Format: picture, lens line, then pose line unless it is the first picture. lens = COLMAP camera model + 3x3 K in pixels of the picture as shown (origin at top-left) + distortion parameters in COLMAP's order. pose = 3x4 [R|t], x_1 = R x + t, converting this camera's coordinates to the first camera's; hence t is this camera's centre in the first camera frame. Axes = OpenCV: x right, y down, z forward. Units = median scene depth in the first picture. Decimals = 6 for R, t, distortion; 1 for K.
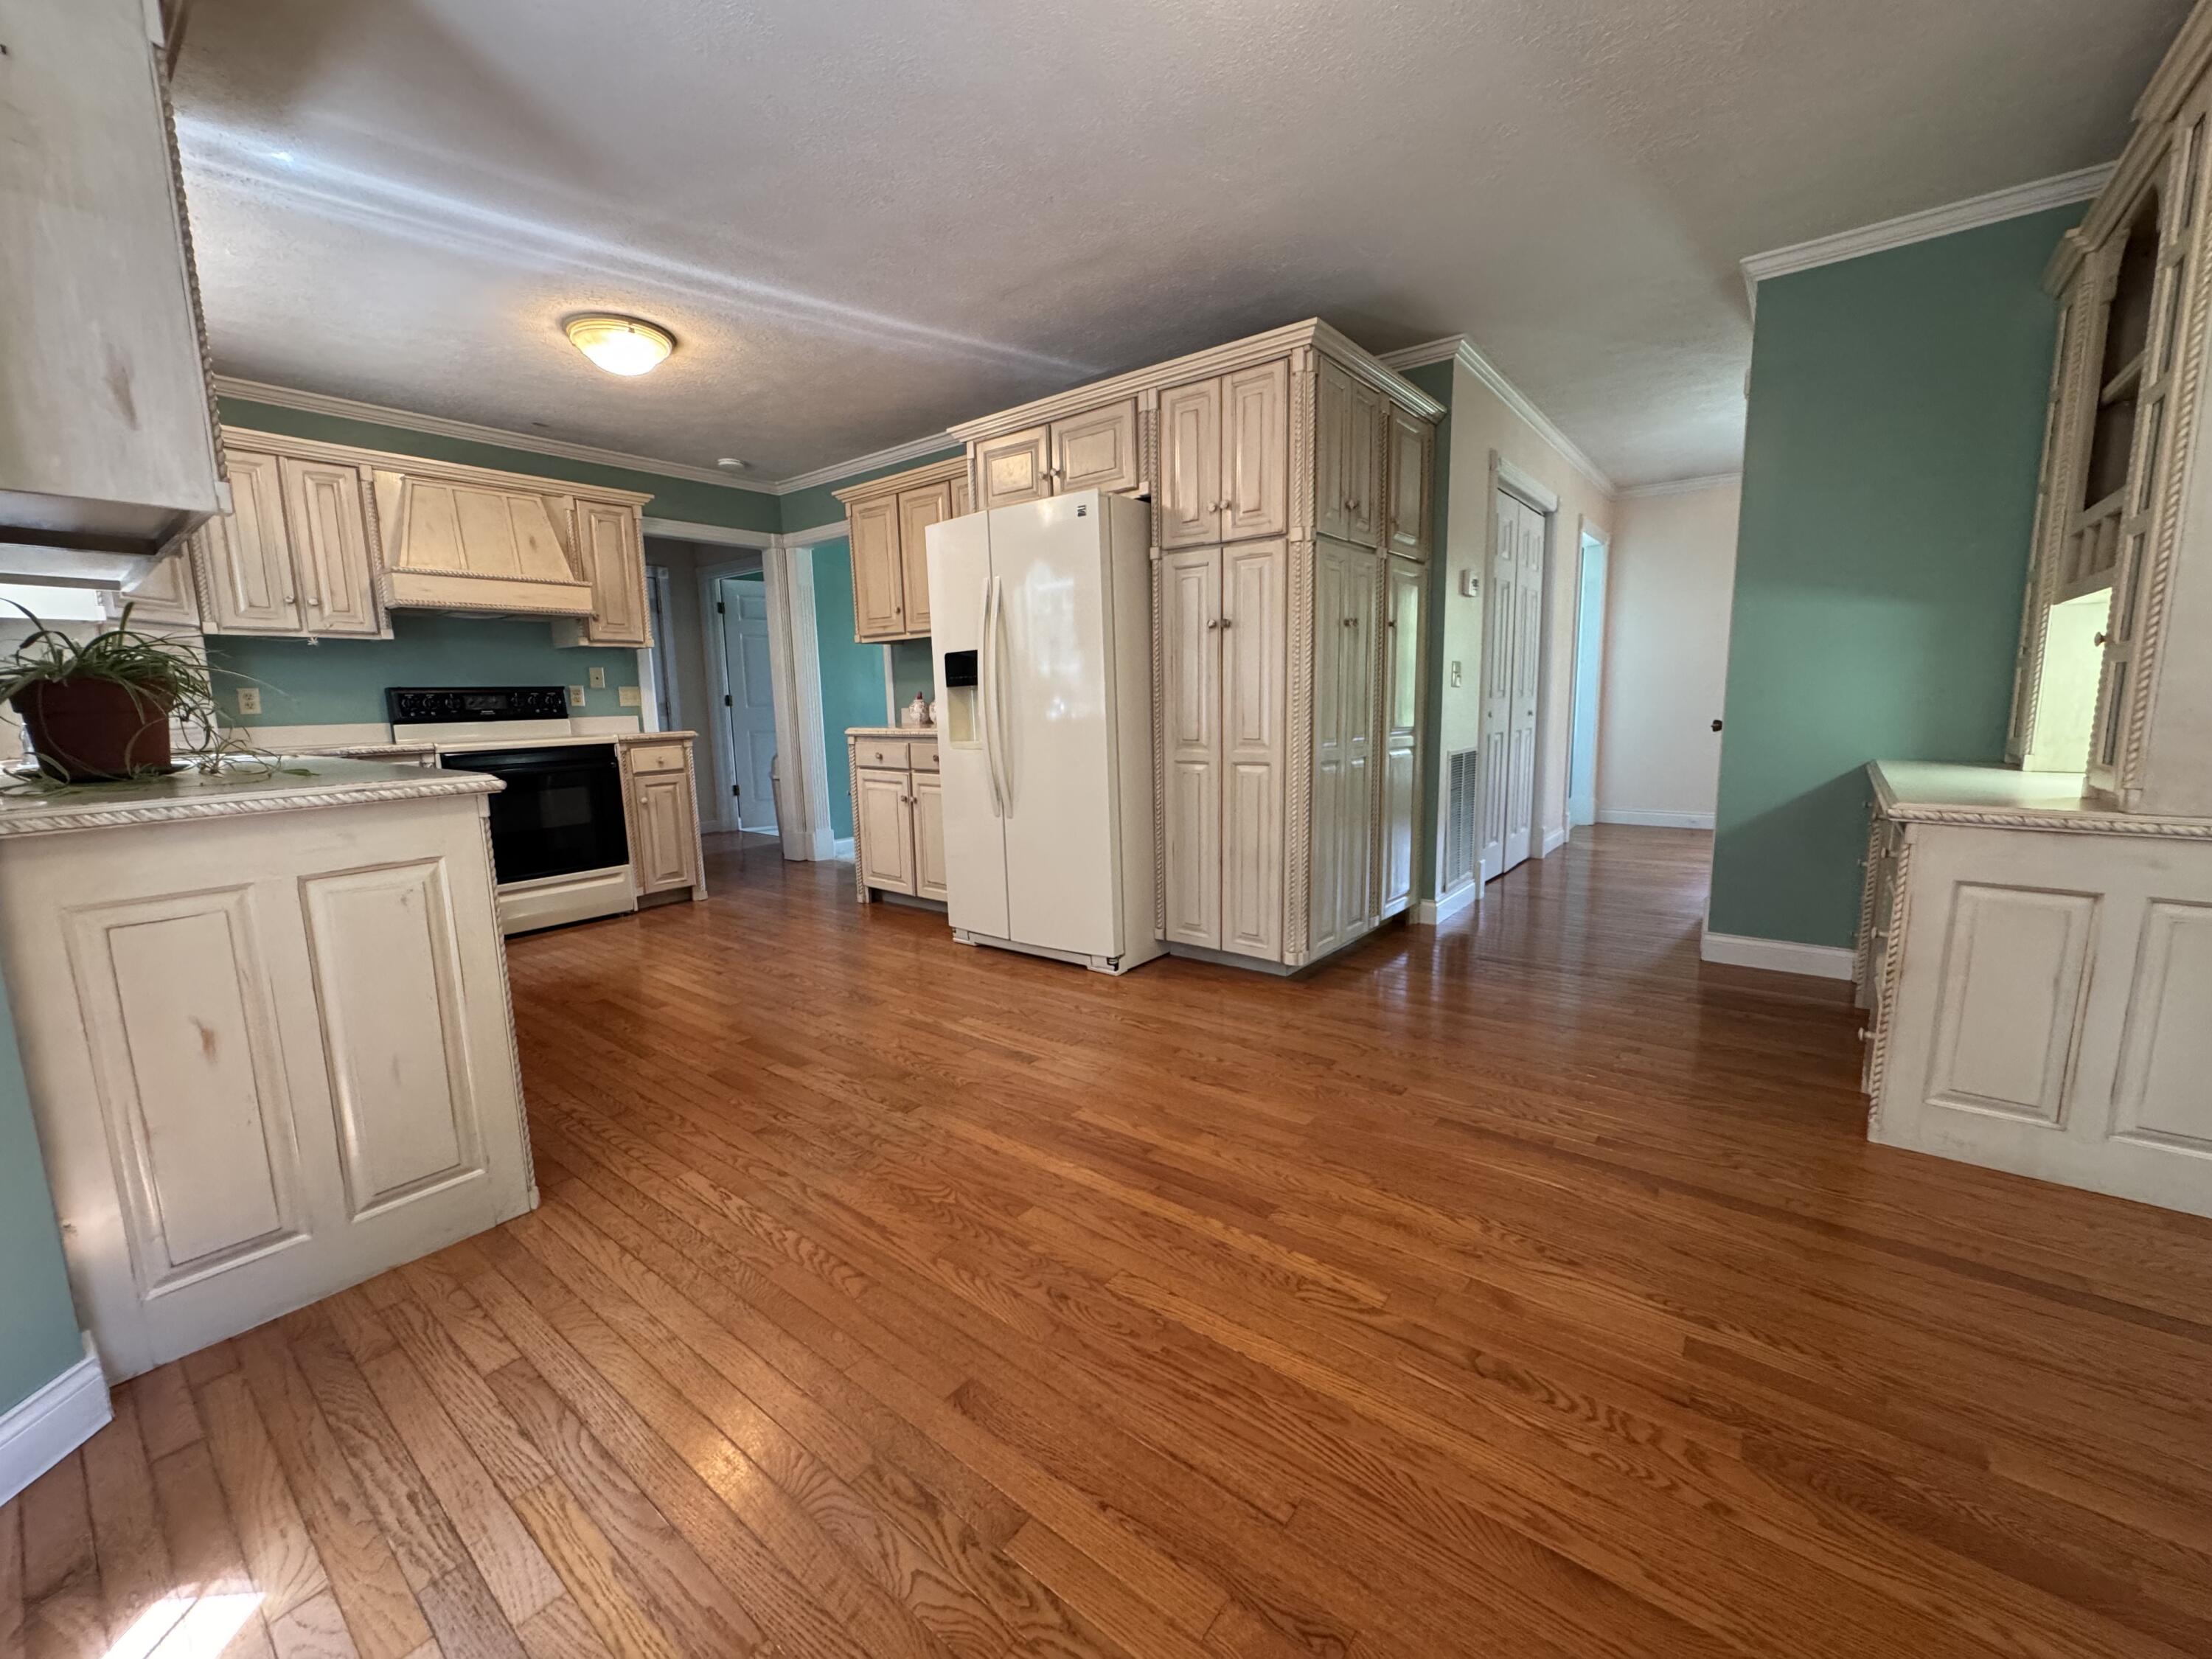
lens RADIAL K [[884.2, 0, 1105.3], [0, 884.2, 830.1], [0, 0, 1]] dist [-0.004230, 0.000454]
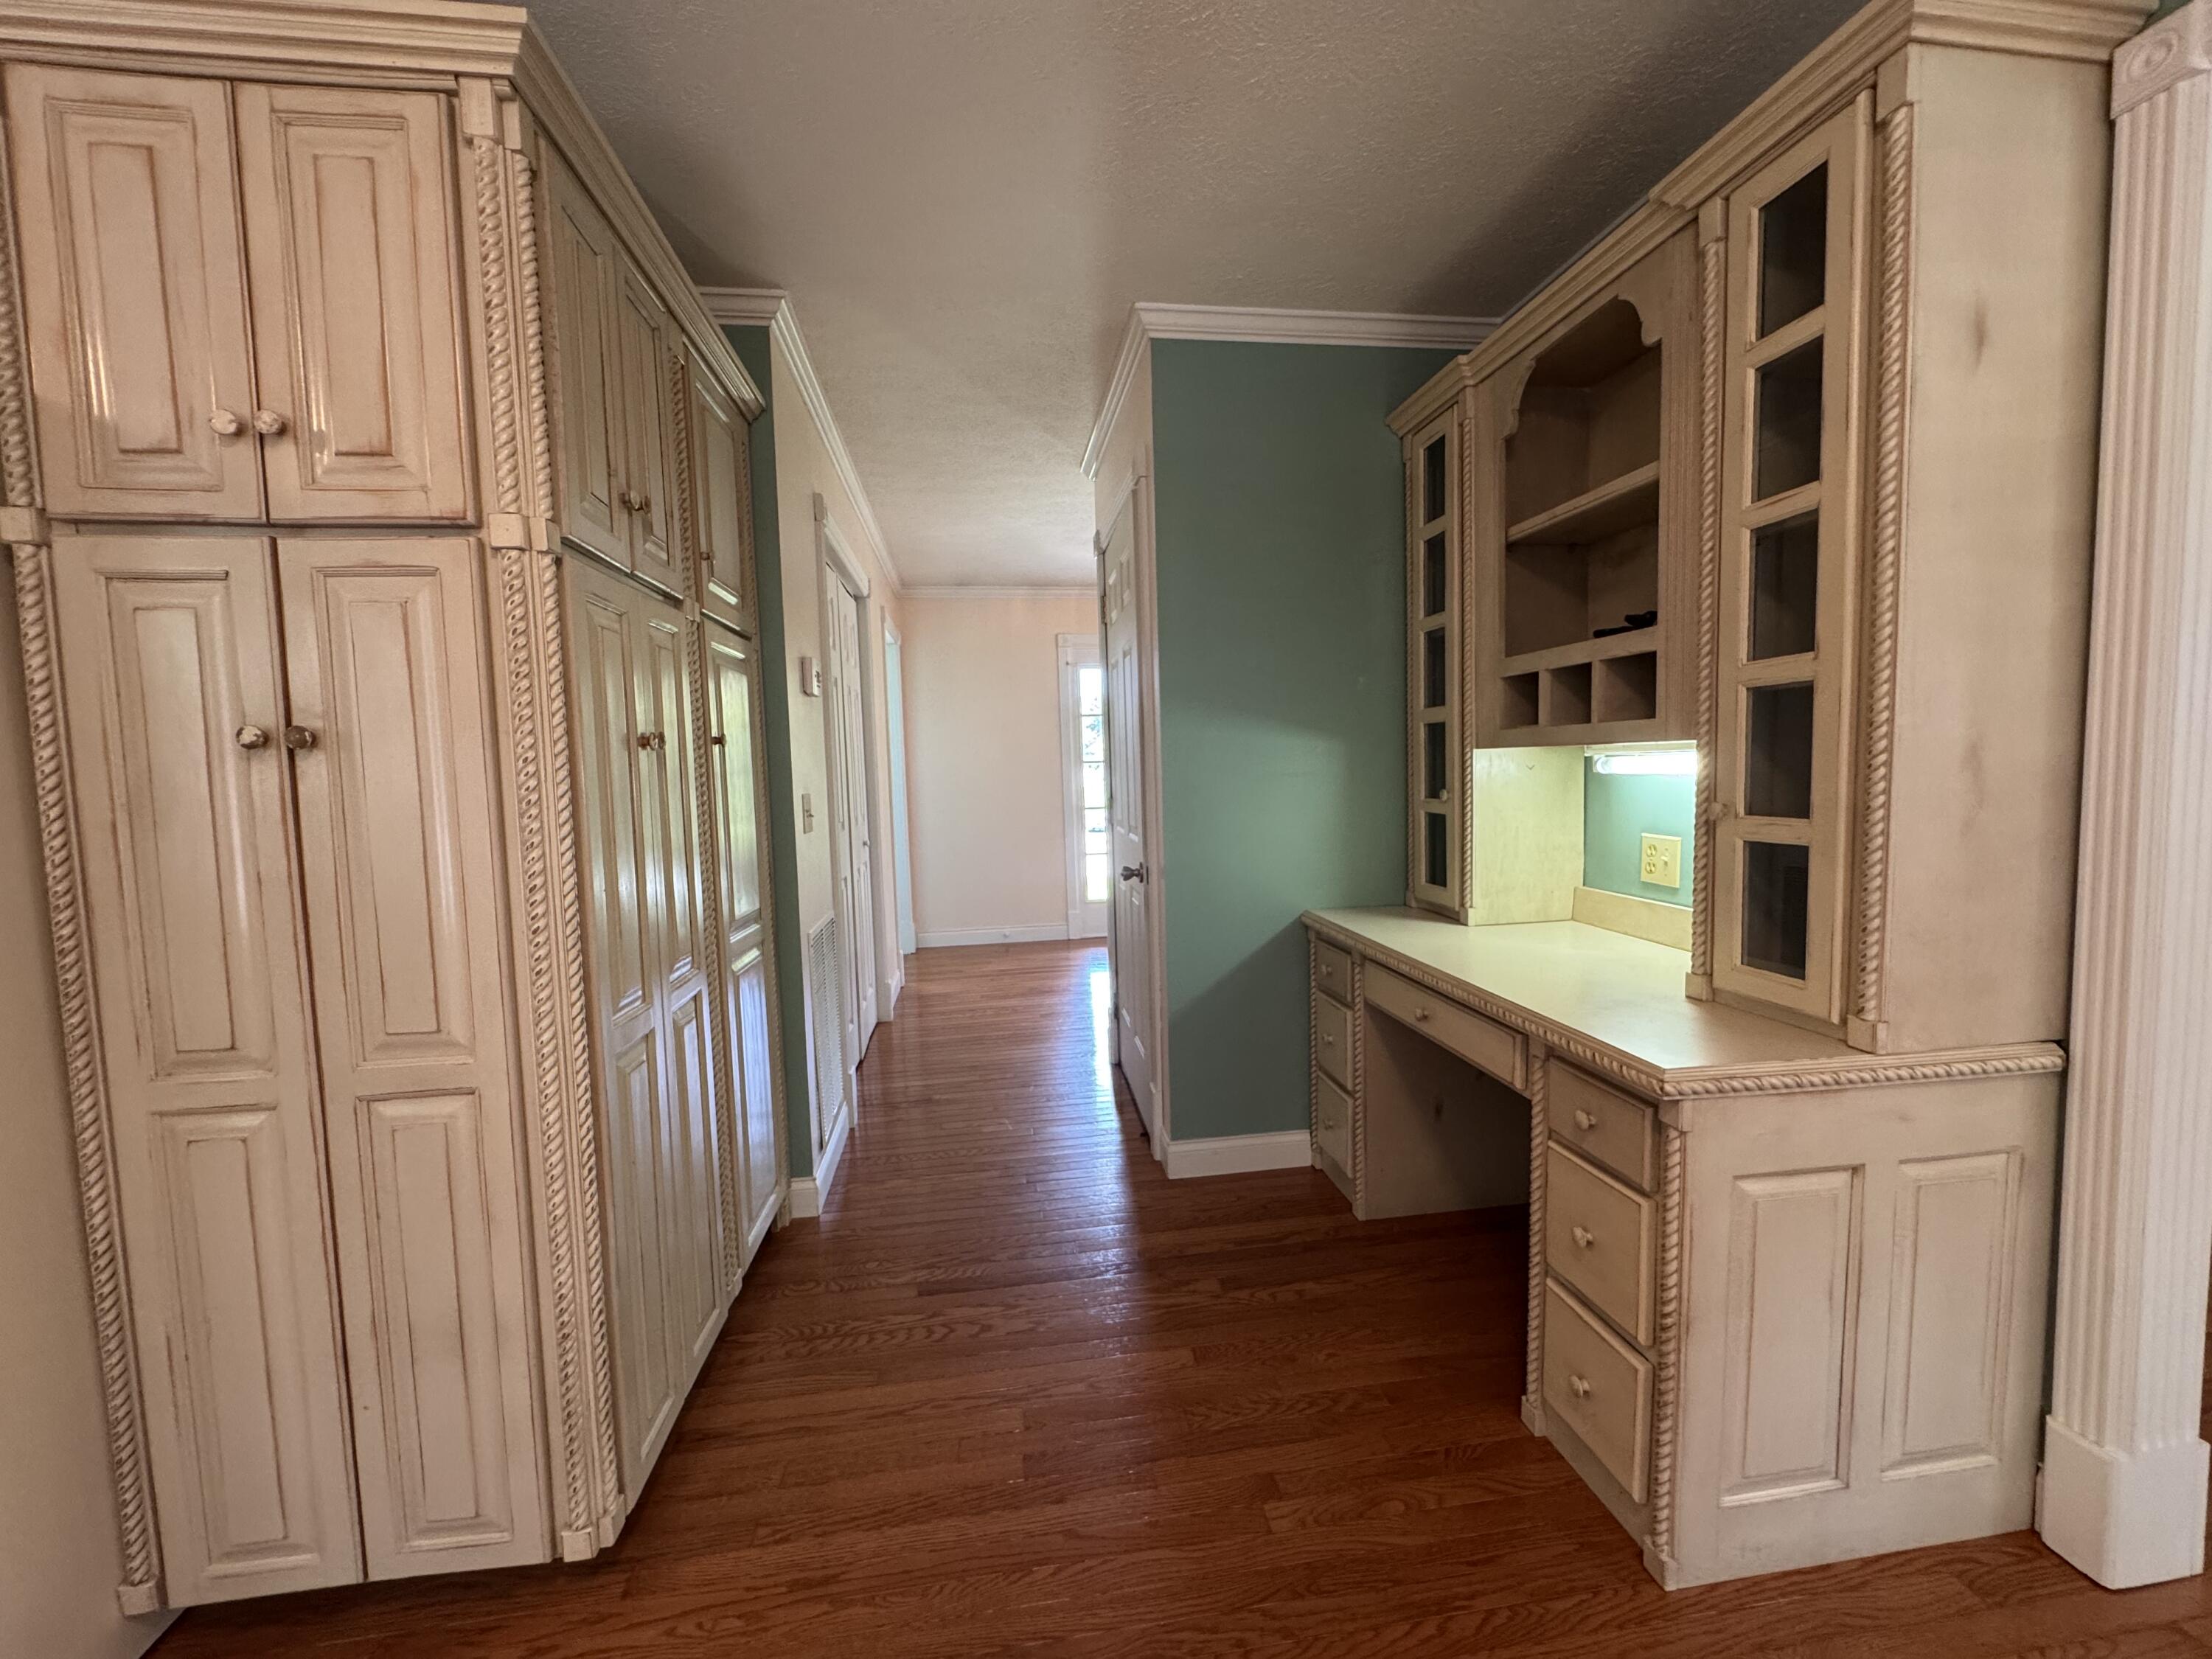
lens RADIAL K [[884.2, 0, 1102.2], [0, 884.2, 828.8], [0, 0, 1]] dist [-0.004230, 0.000454]
pose [[0.689631, -0.048855, 0.722511, 0.097675], [0.120893, 0.991487, -0.048349, -0.135779], [-0.713999, 0.120690, 0.689667, 0.502696]]
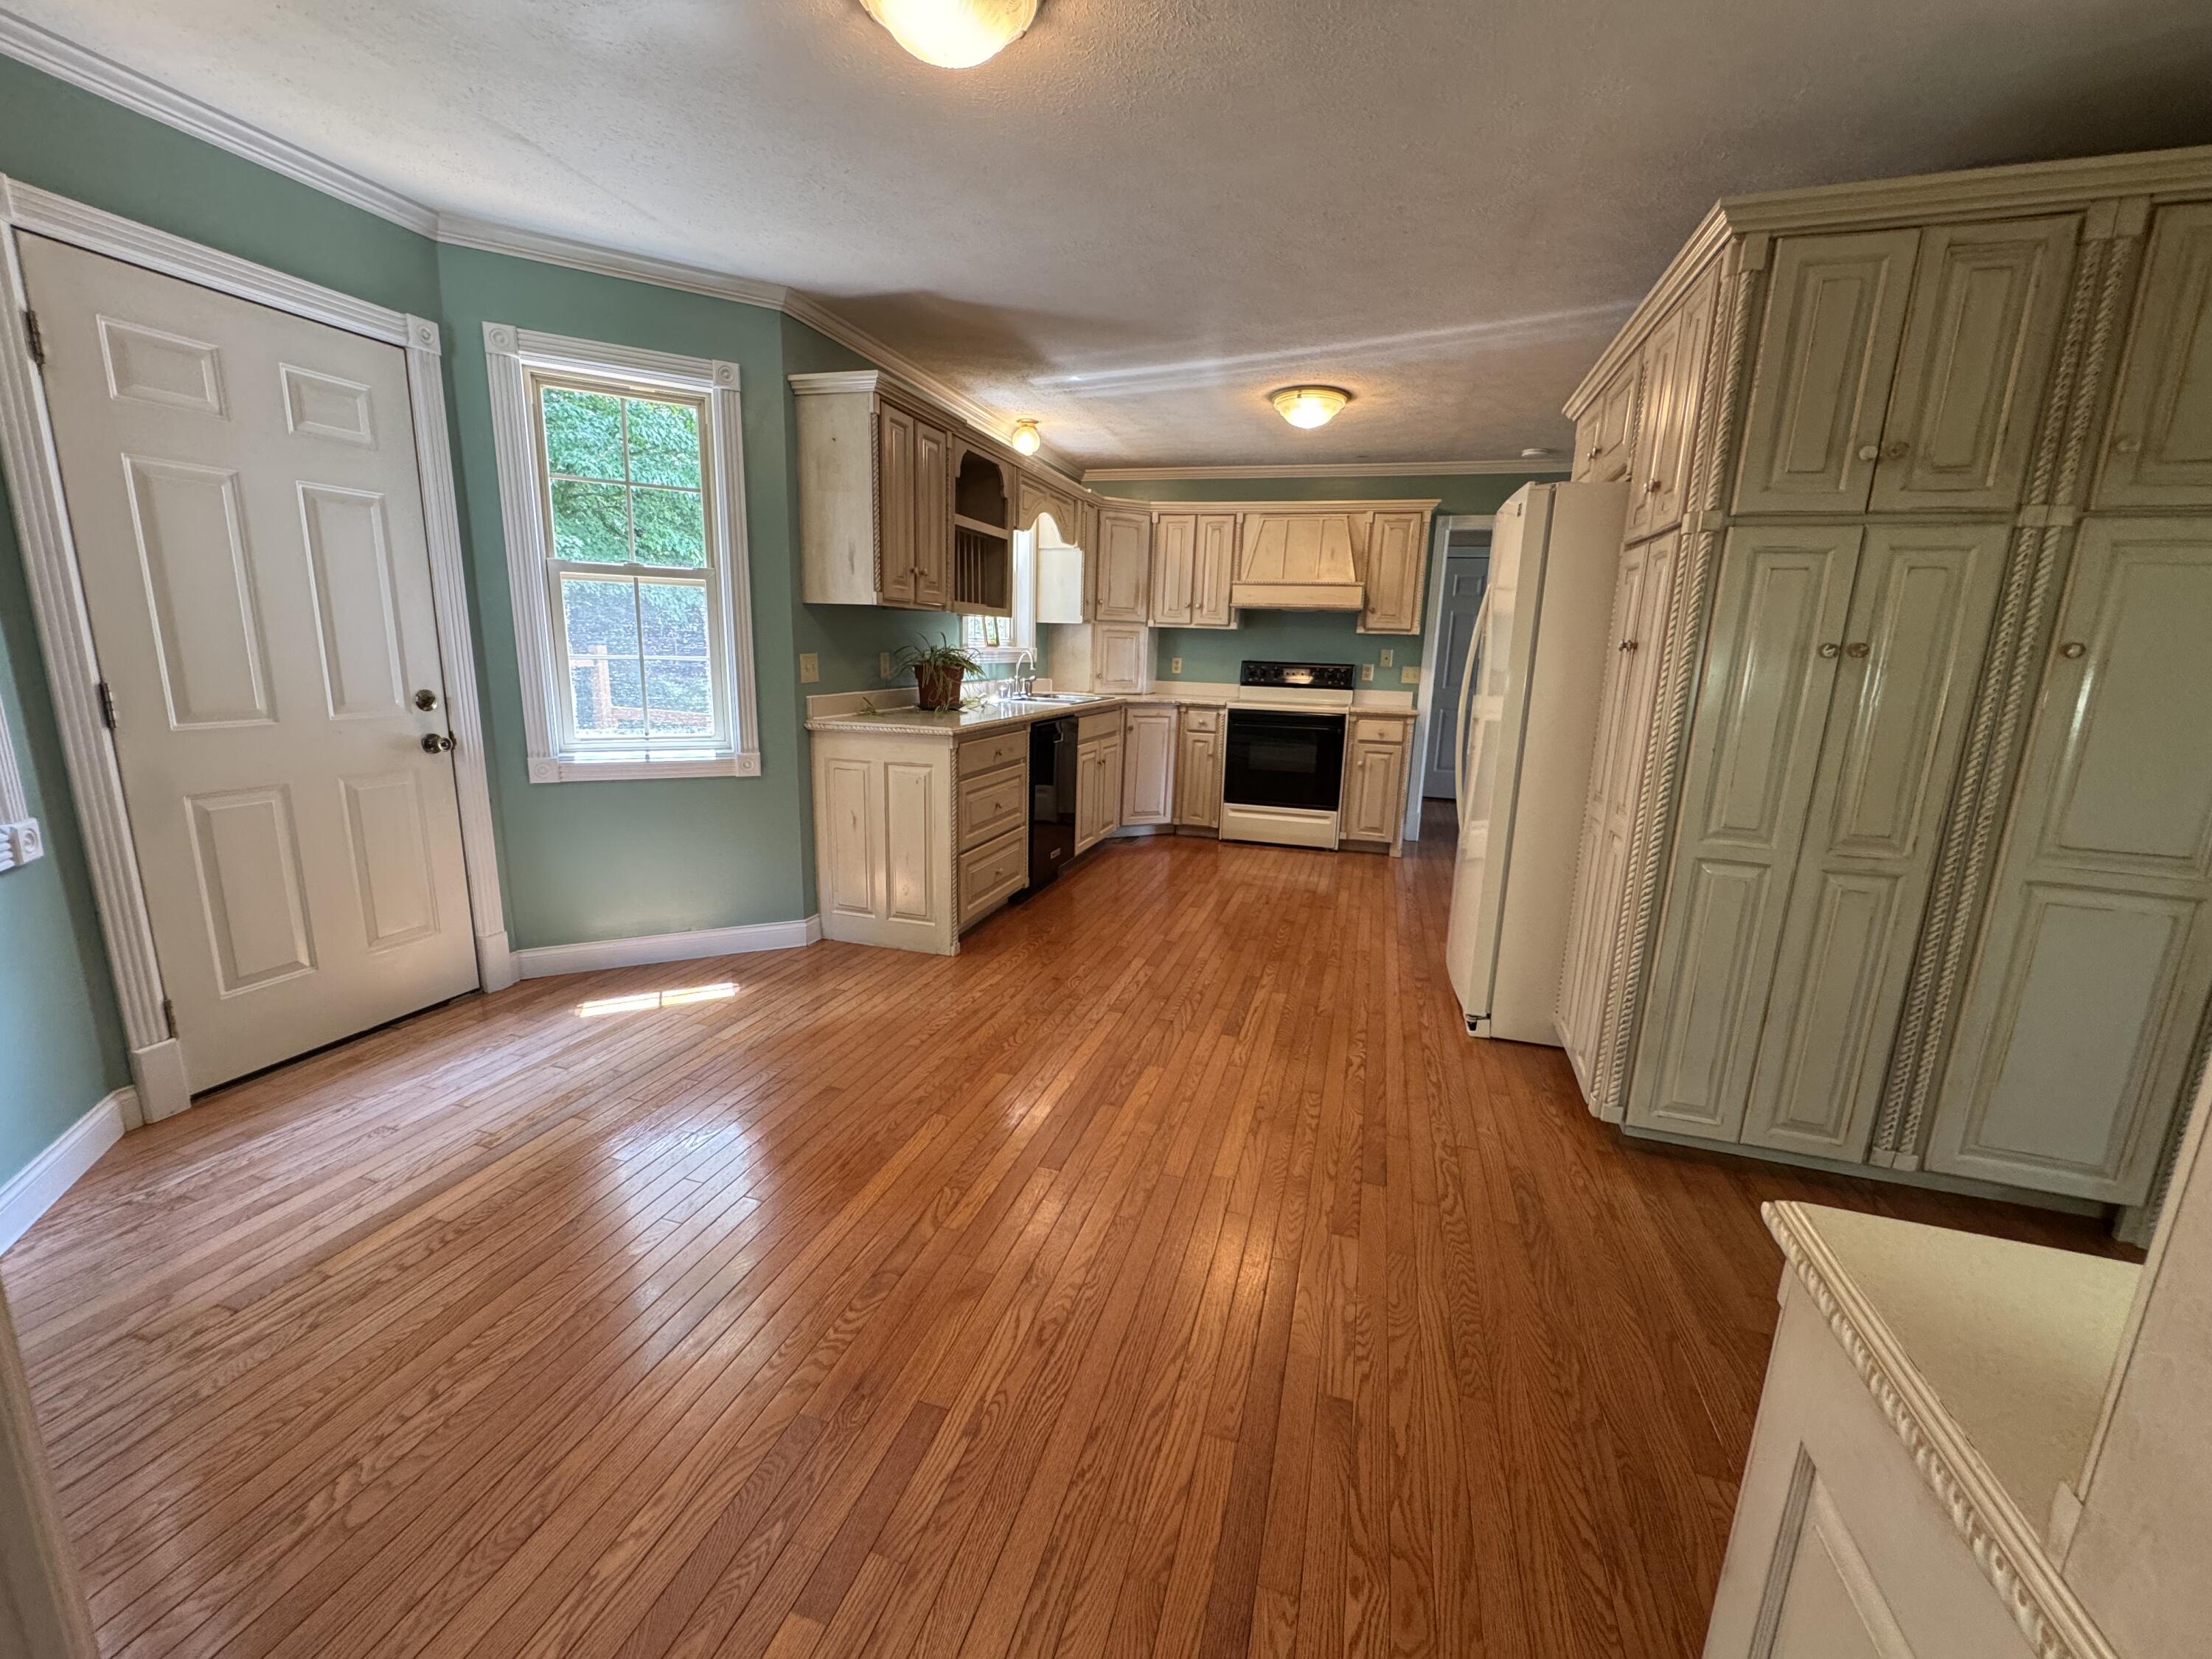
lens RADIAL K [[884.2, 0, 1105.1], [0, 884.2, 829.1], [0, 0, 1]] dist [-0.004230, 0.000454]
pose [[0.361363, 0.224542, -0.904985, 0.679291], [-0.177842, 0.969351, 0.169499, -0.130054], [0.915308, 0.099693, 0.390221, 0.316014]]
